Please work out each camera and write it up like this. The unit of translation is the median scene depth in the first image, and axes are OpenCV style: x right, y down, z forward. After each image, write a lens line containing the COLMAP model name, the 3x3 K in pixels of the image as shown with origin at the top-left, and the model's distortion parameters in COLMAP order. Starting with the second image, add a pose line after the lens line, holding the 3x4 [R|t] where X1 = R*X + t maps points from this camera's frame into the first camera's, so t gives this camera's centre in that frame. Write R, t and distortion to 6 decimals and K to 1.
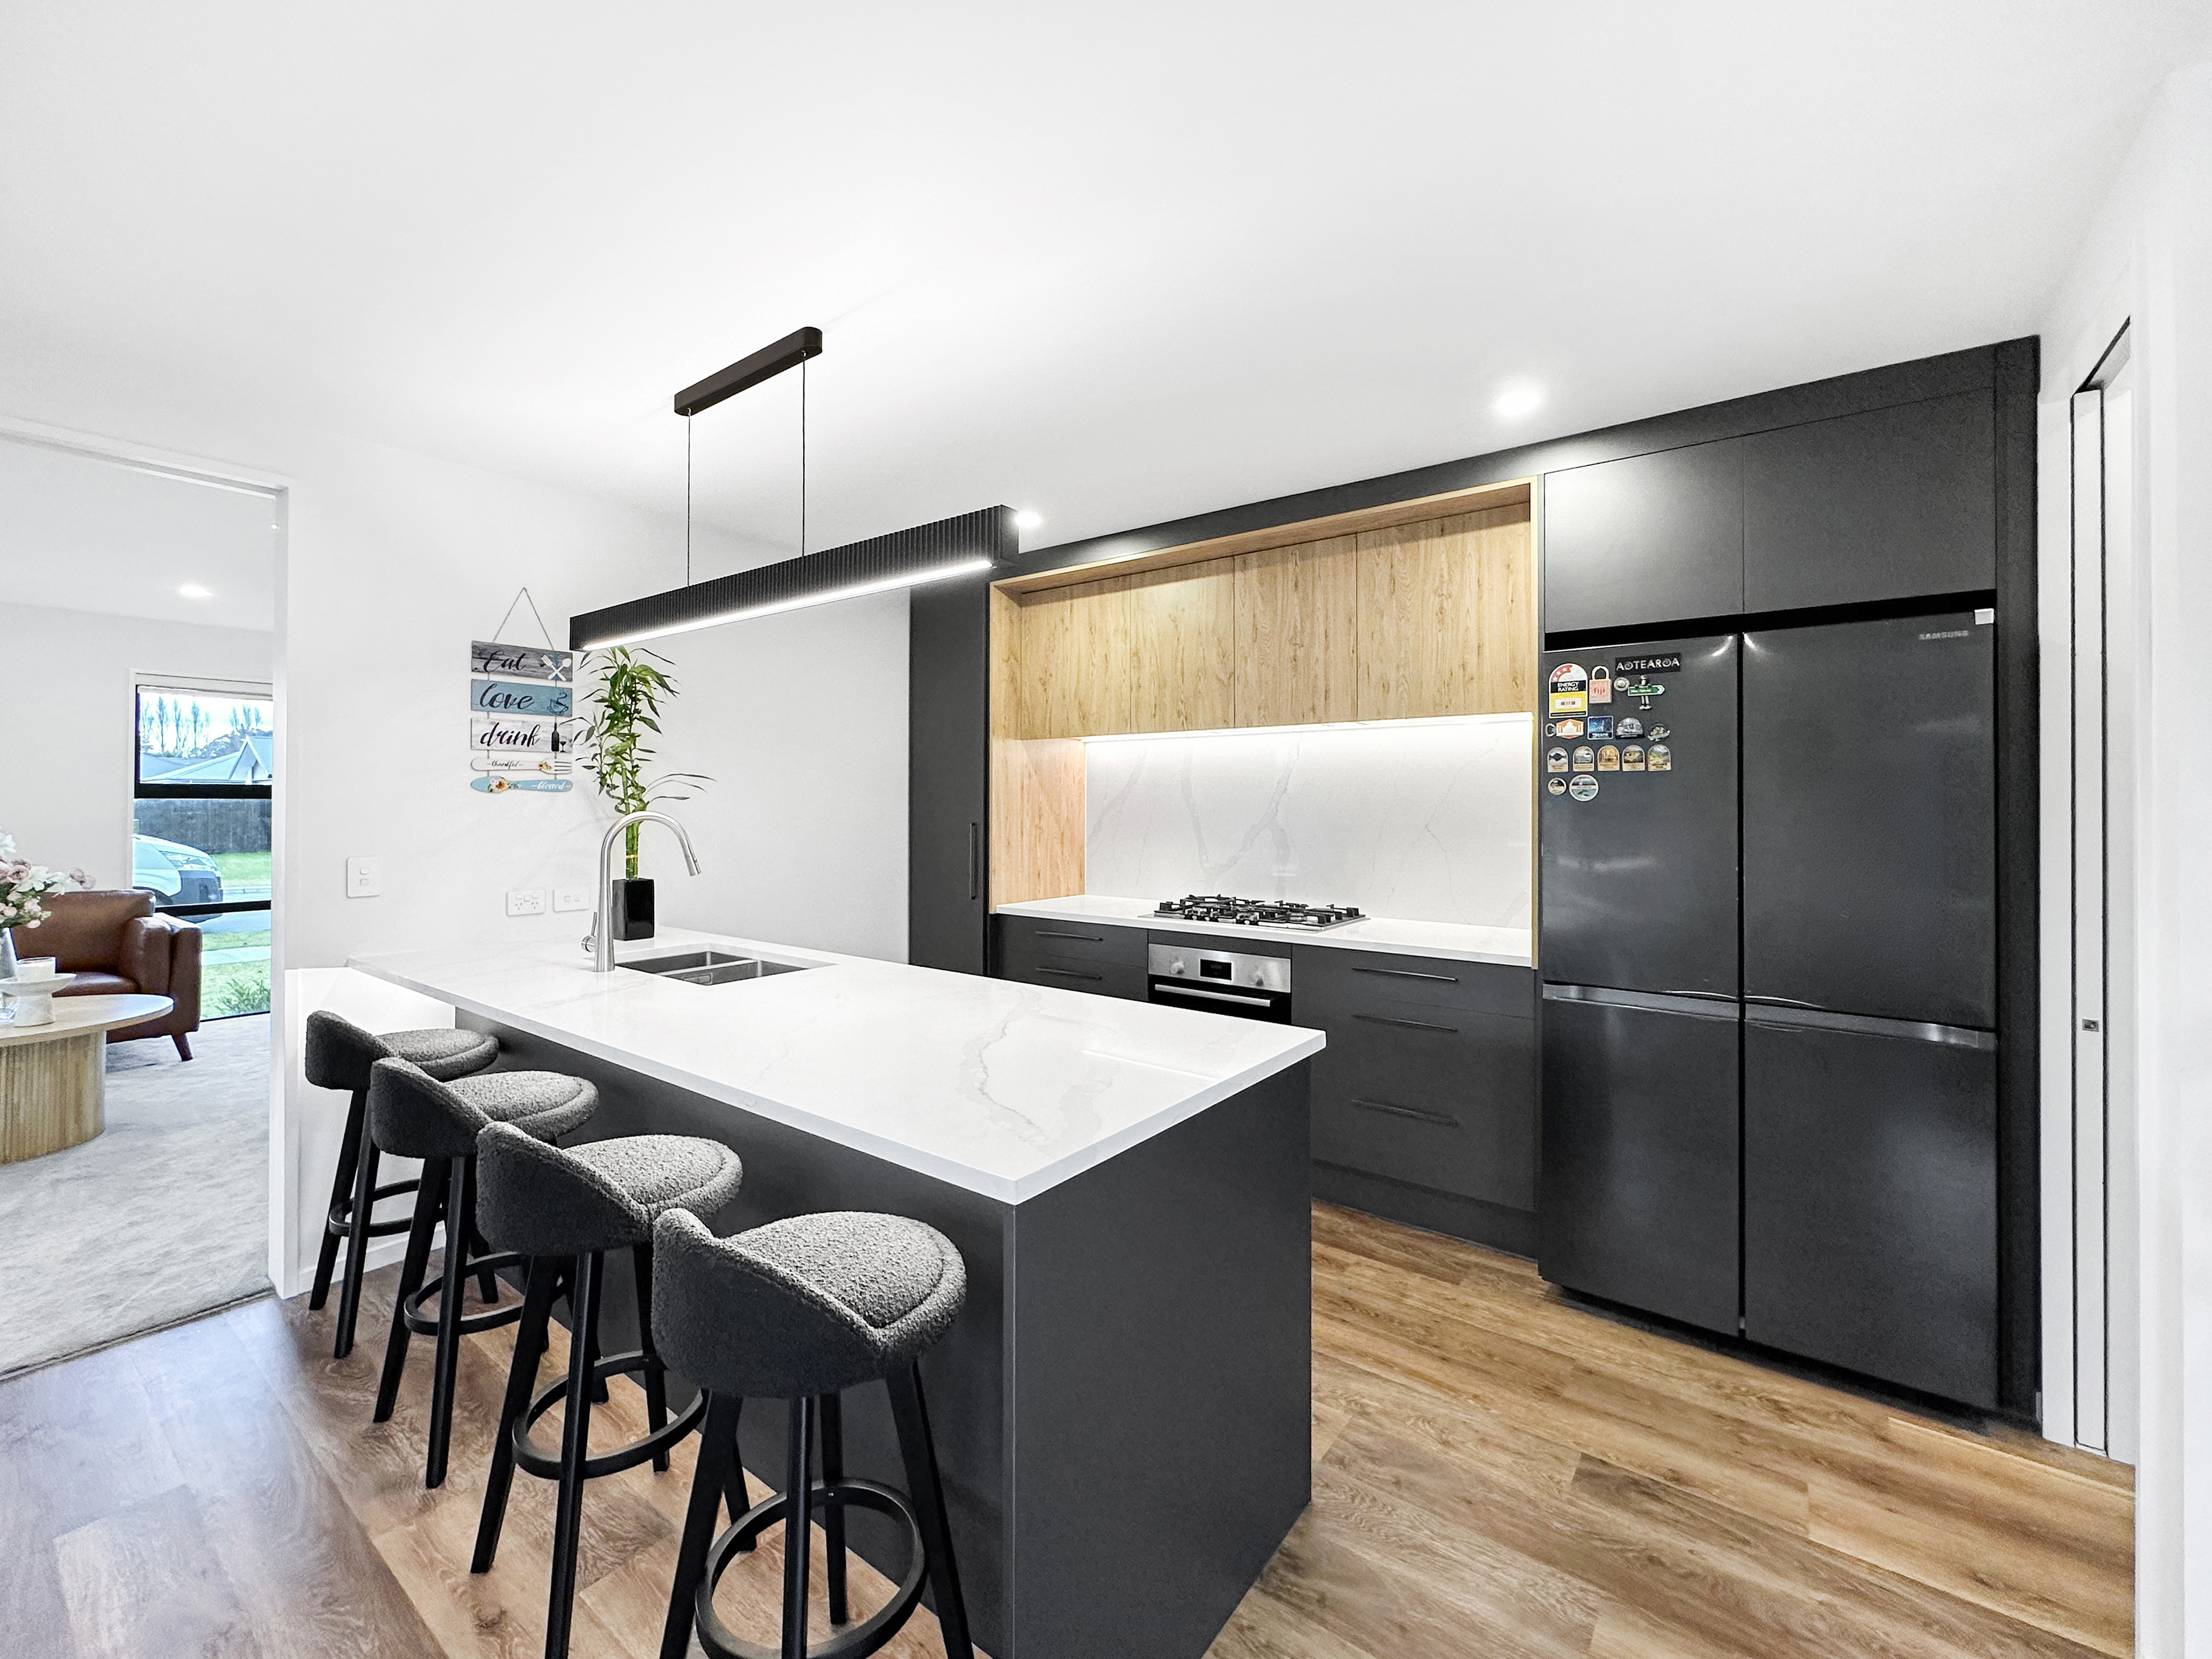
lens RADIAL K [[913.5, 0, 1119.6], [0, 913.5, 798.6], [0, 0, 1]] dist [-0.003905, -0.000115]
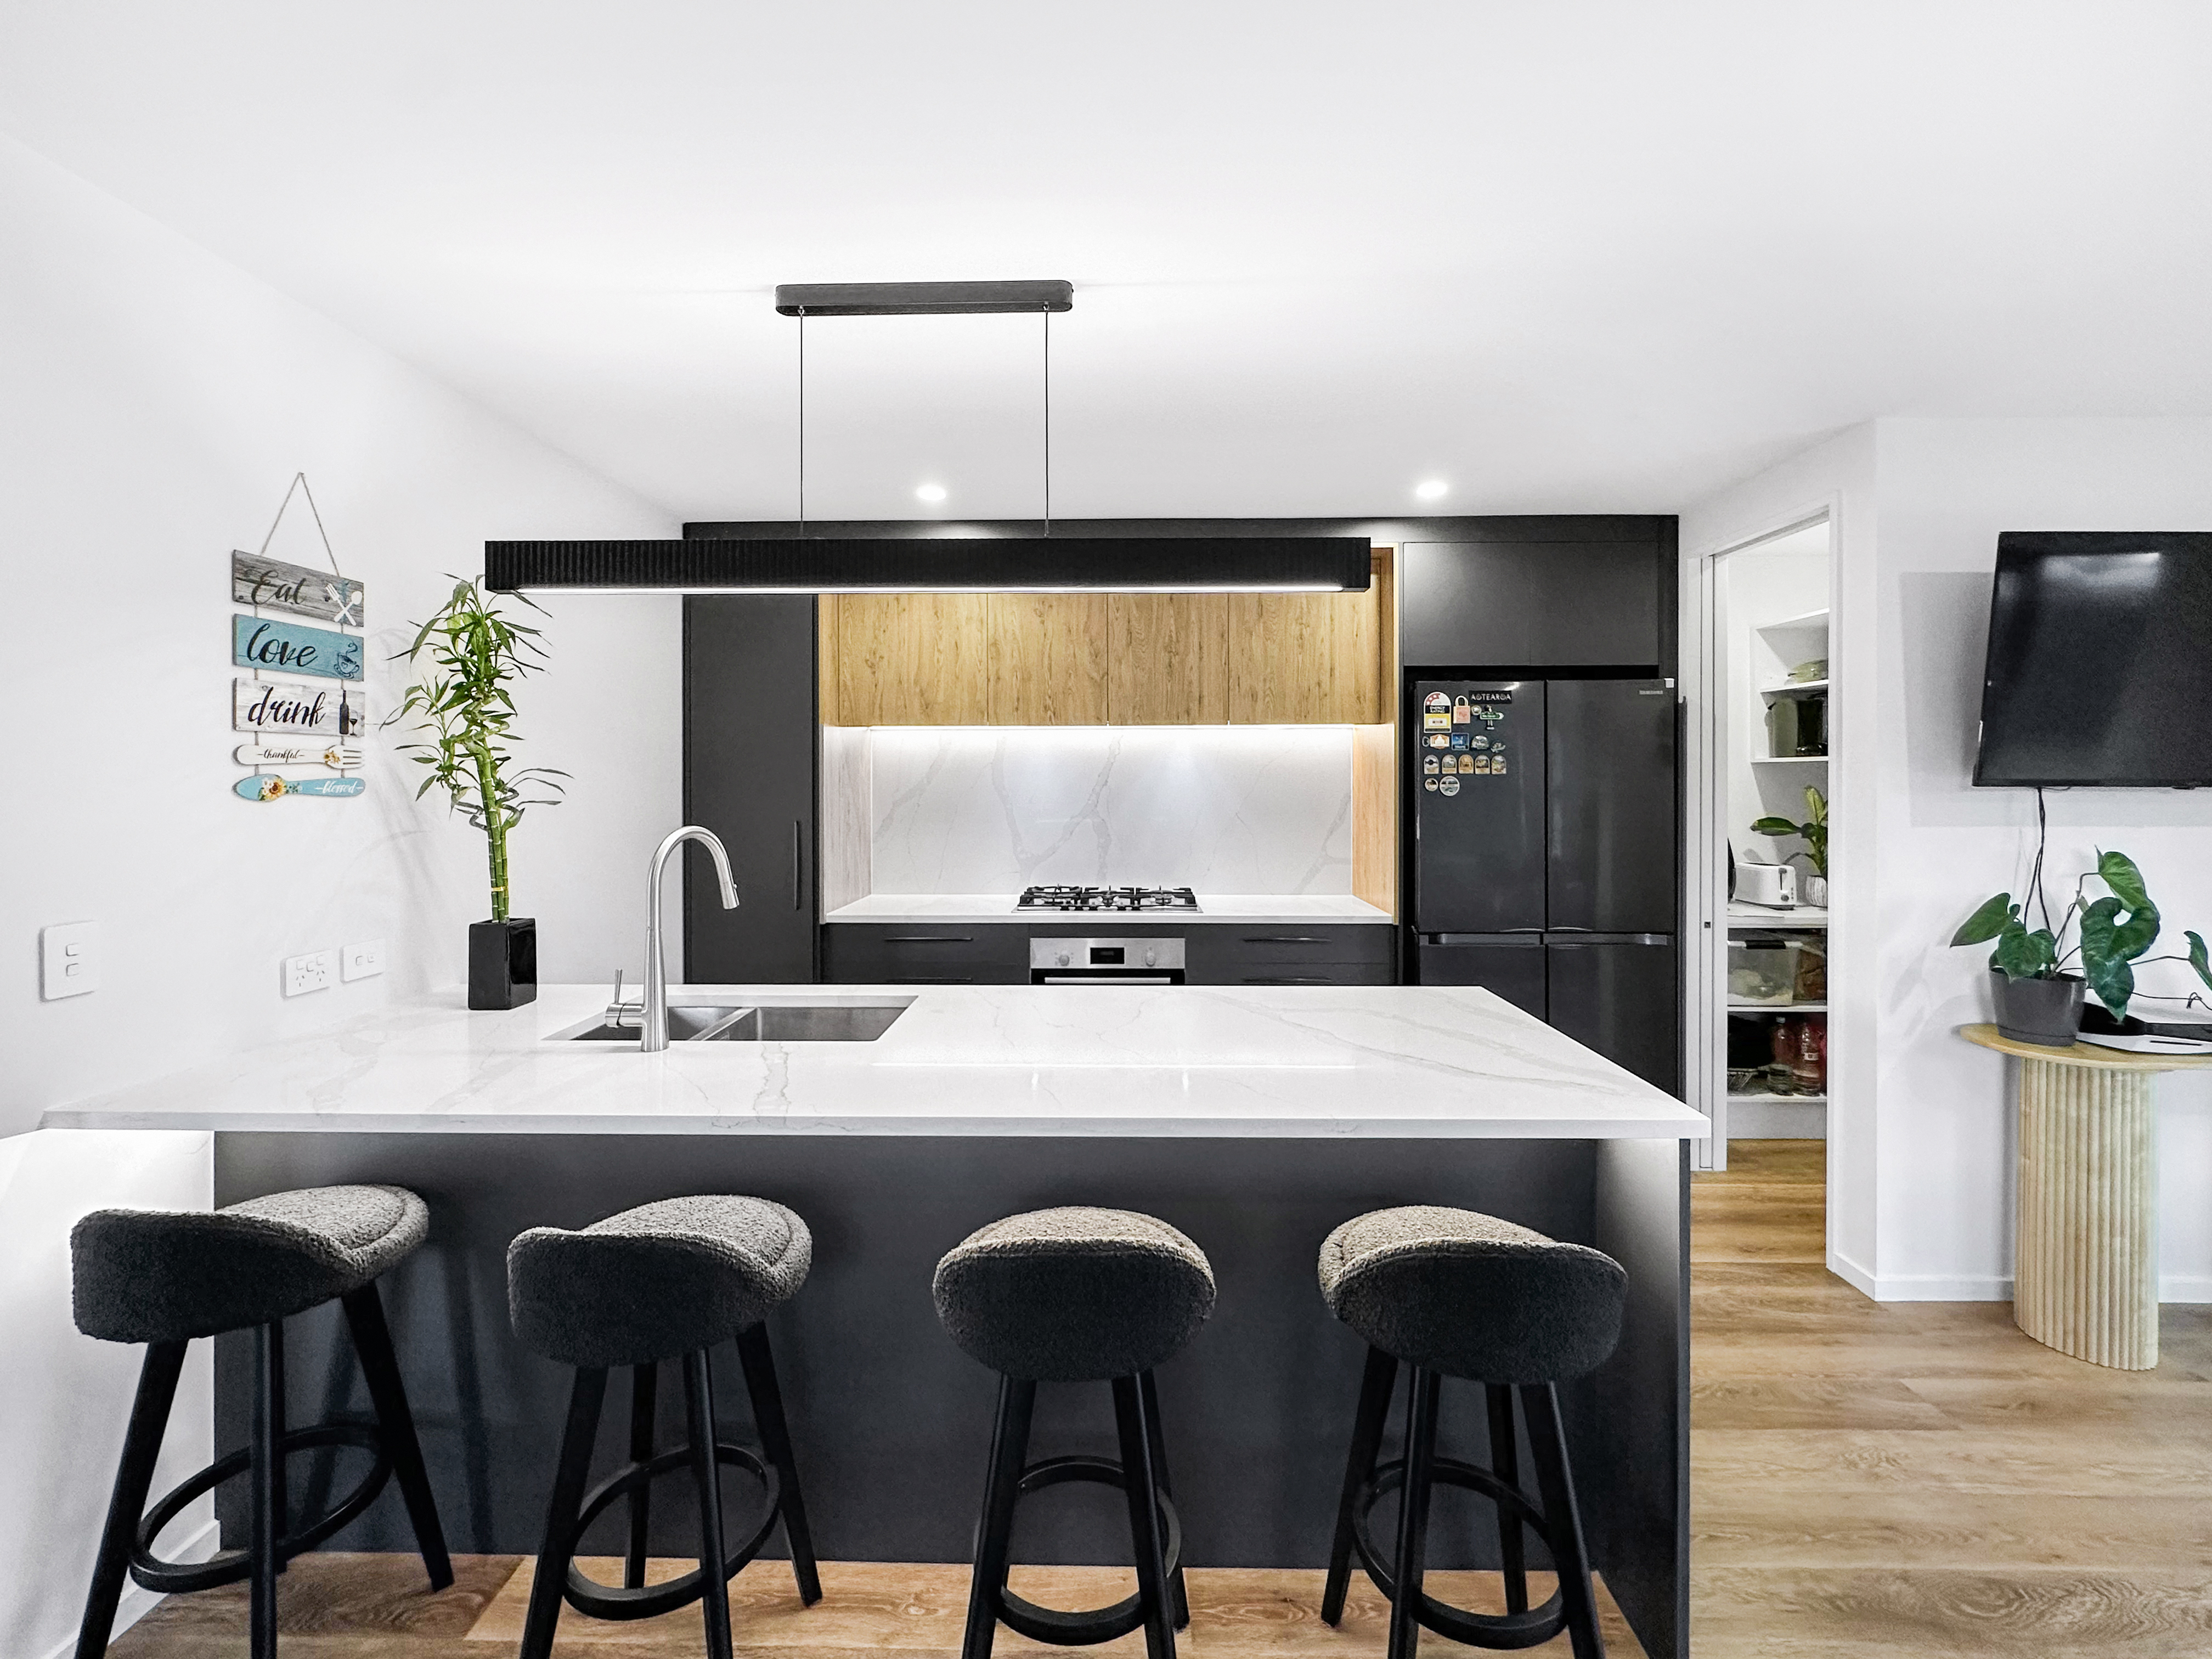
lens RADIAL K [[898.6, 0, 1107.7], [0, 898.6, 785.5], [0, 0, 1]] dist [-0.014208, 0.000031]
pose [[0.817360, -0.006633, 0.576089, -0.547588], [0.000434, 0.999941, 0.010898, -0.022353], [-0.576127, -0.008657, 0.817315, 0.177100]]
